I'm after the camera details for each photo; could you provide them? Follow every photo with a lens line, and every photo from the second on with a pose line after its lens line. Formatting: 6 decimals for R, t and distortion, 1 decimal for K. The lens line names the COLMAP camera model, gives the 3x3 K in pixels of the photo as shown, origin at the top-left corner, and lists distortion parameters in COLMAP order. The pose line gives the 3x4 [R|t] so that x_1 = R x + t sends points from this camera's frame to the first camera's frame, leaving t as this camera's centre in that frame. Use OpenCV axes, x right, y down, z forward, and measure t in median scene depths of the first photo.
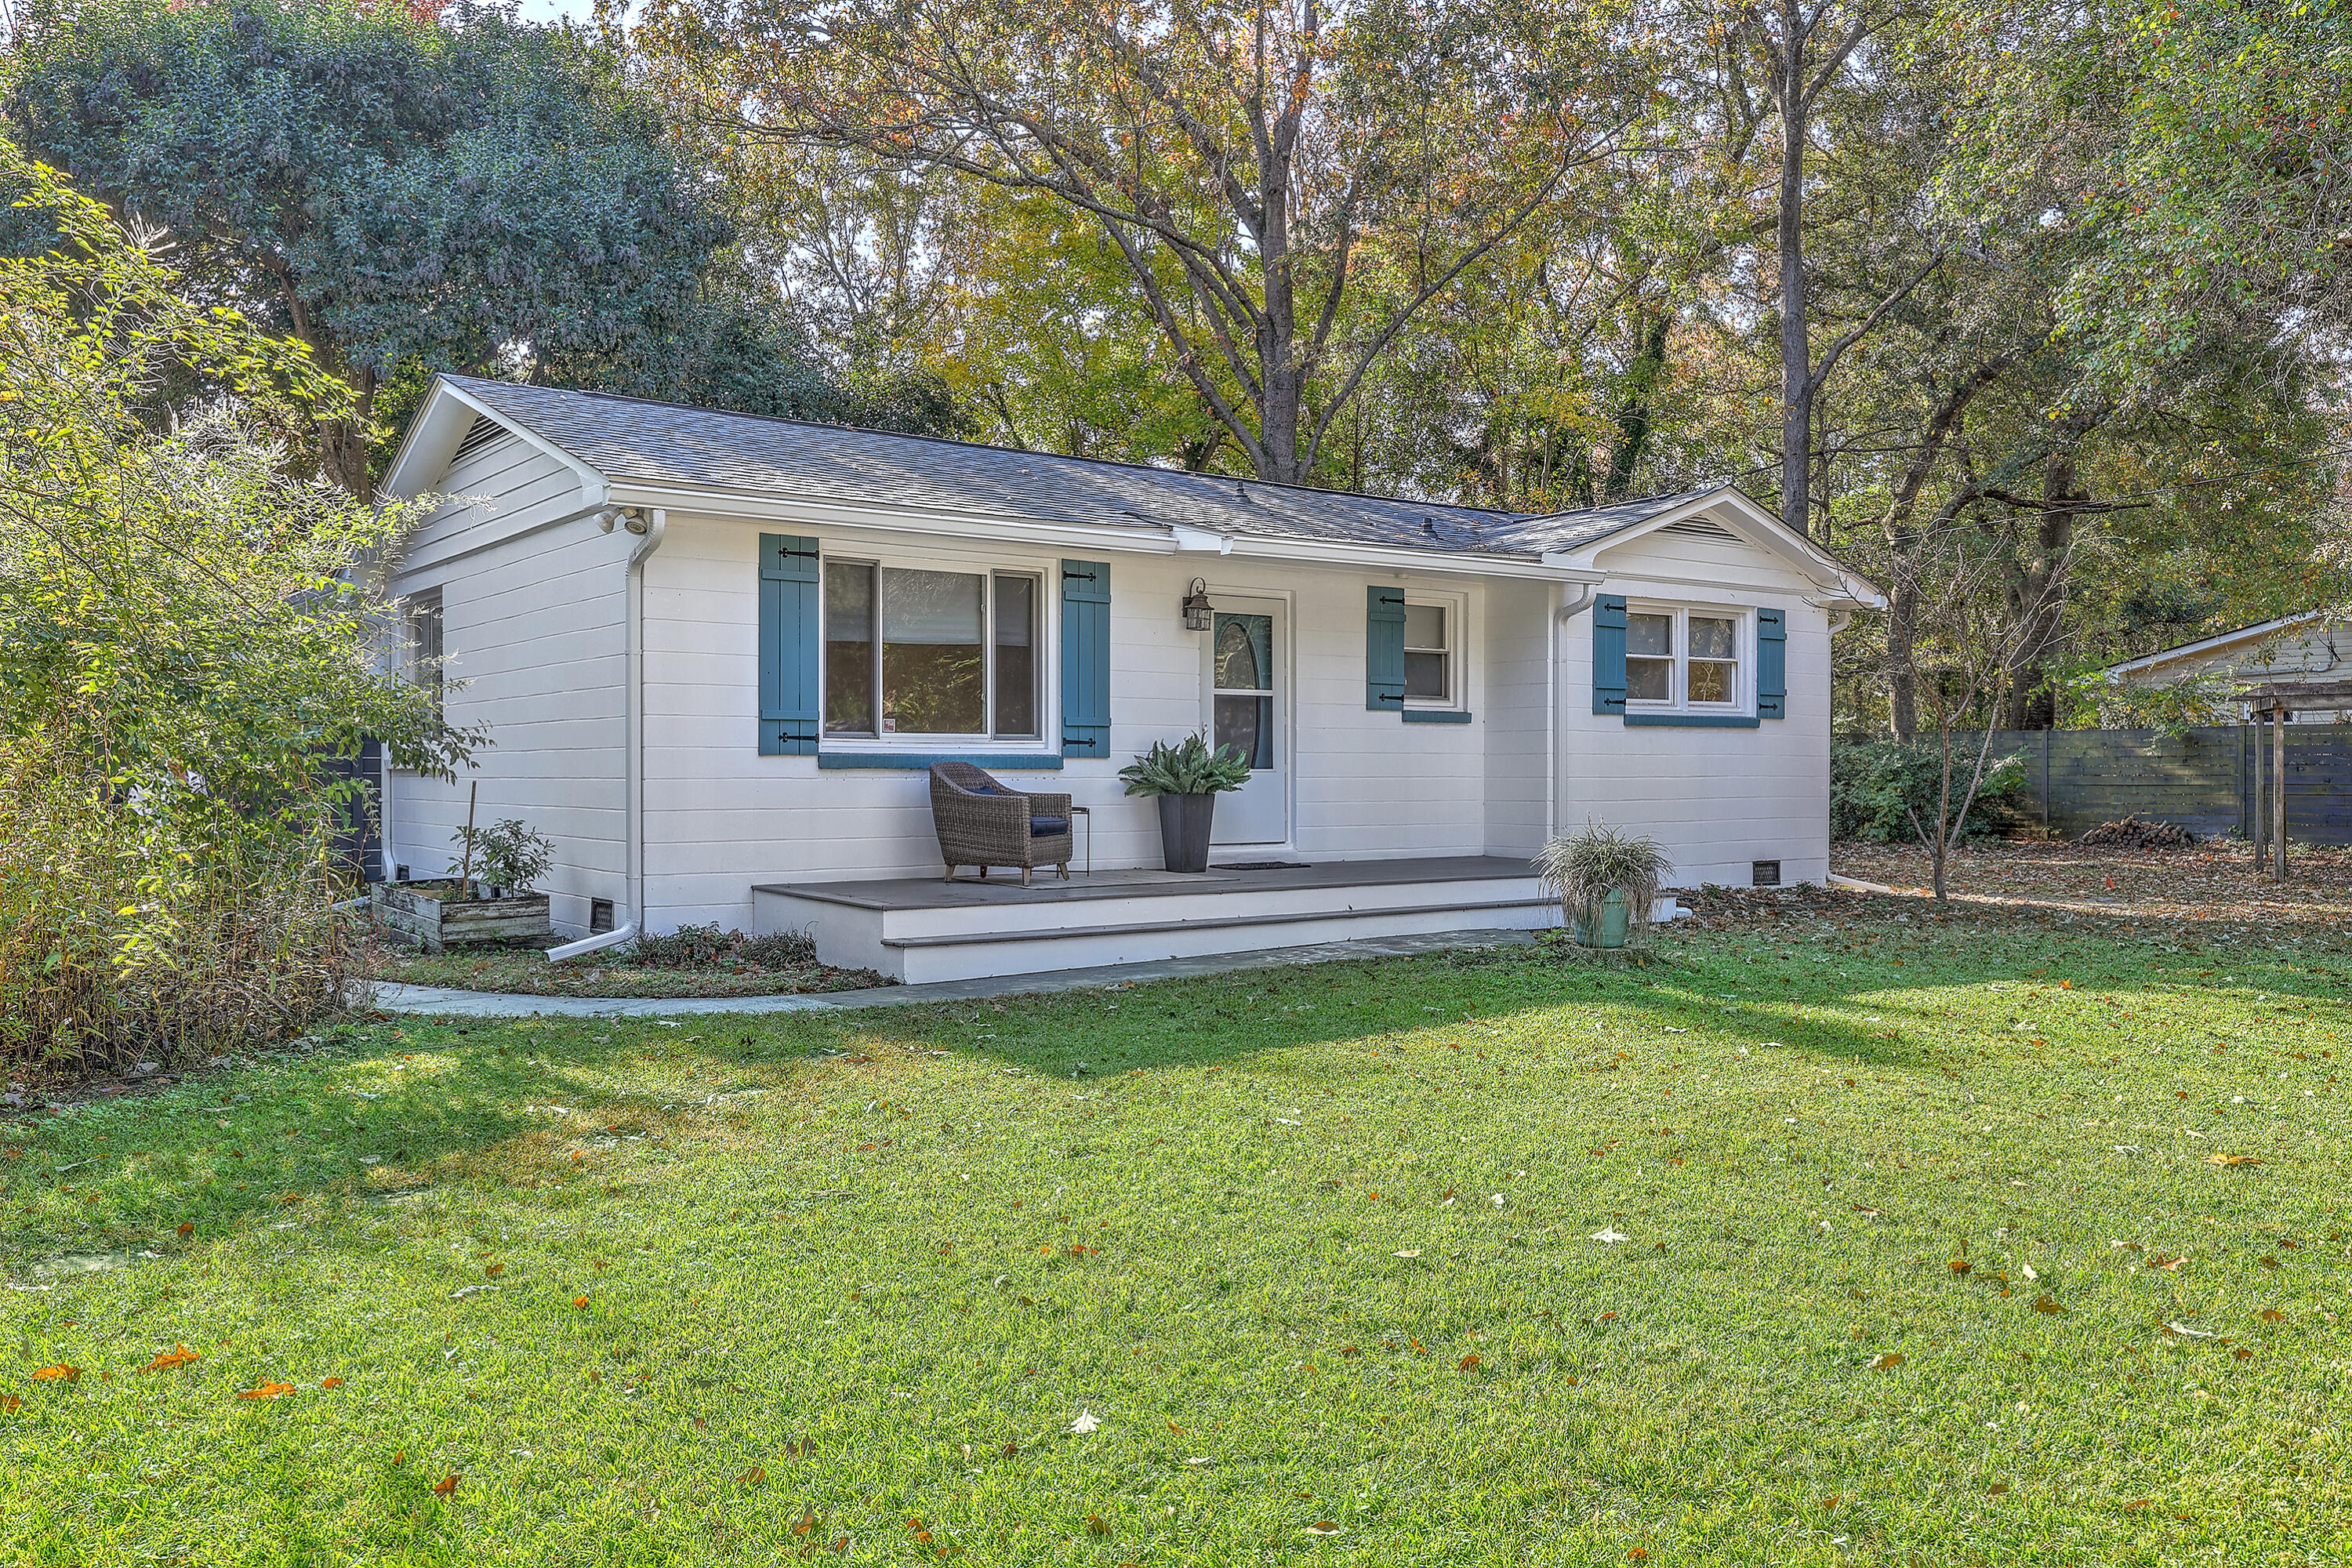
lens RADIAL K [[1846.1, 0, 1177.8], [0, 1846.1, 773.4], [0, 0, 1]] dist [0.000557, 0.012659]
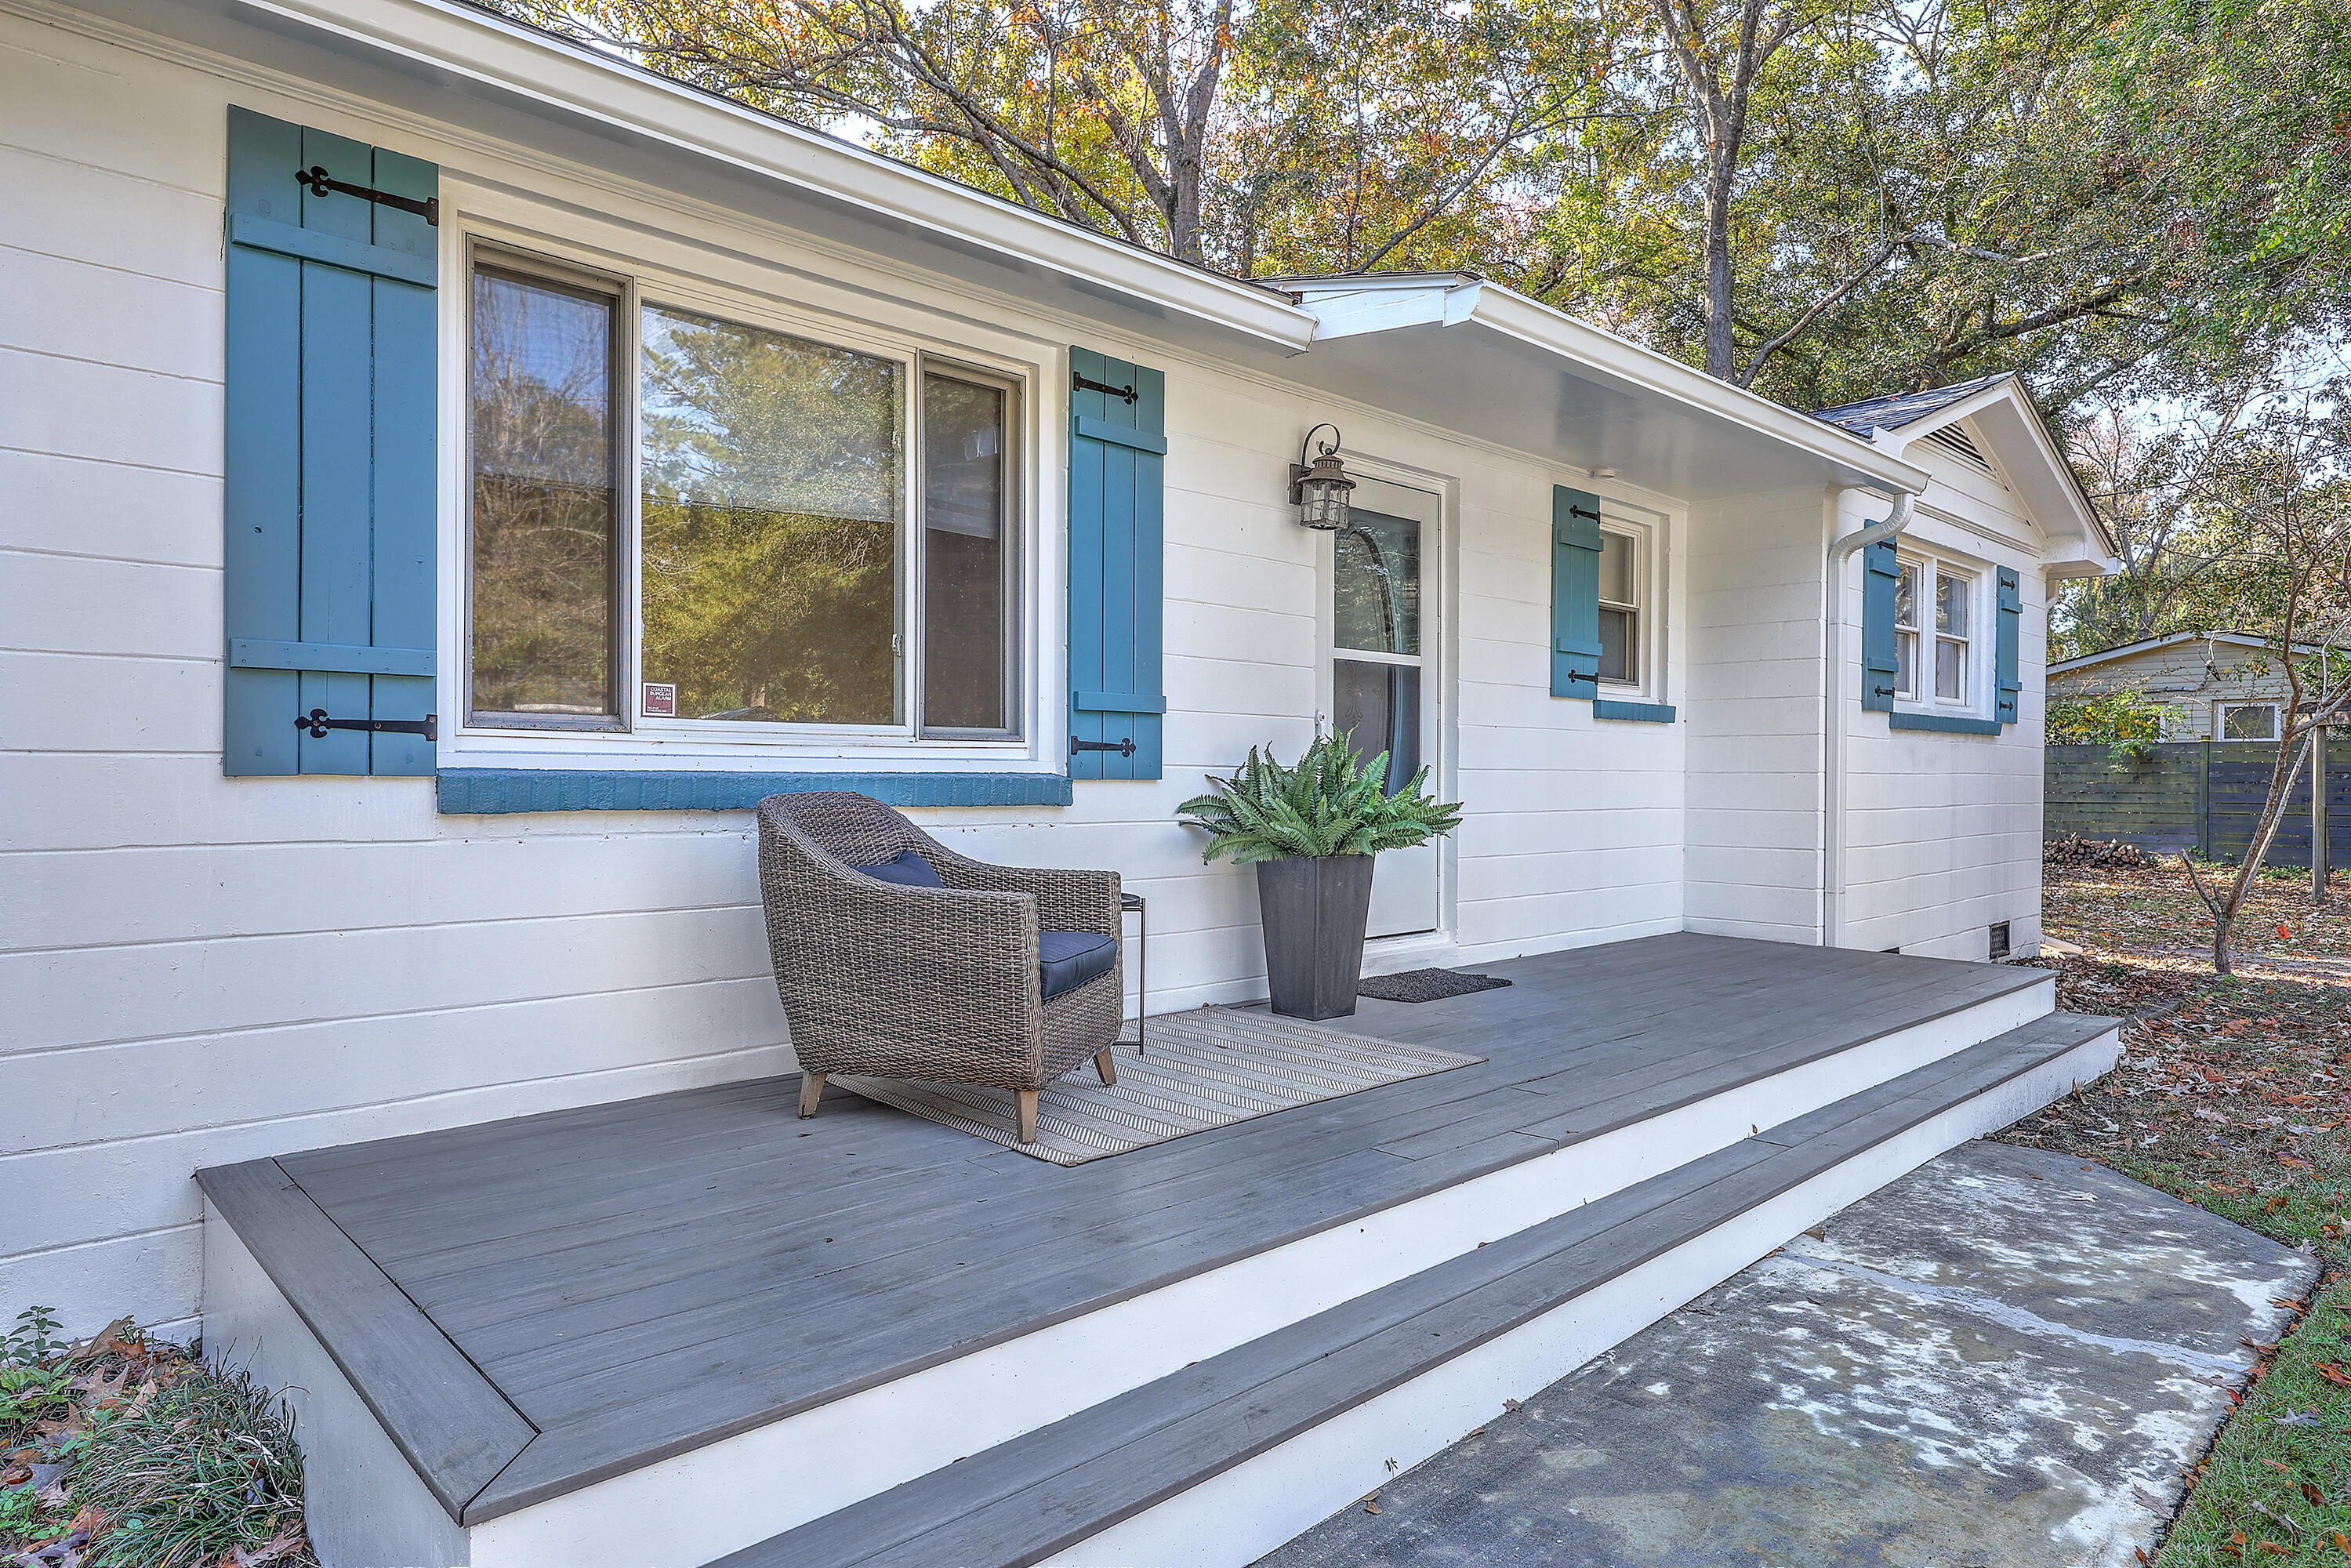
lens RADIAL K [[1377.2, 0, 1166.9], [0, 1377.2, 784.3], [0, 0, 1]] dist [0.002197, -0.001153]
pose [[0.993505, 0.004777, 0.113690, -0.072326], [-0.005447, 0.999970, 0.005586, -0.008868], [-0.113659, -0.006169, 0.993501, 0.615321]]
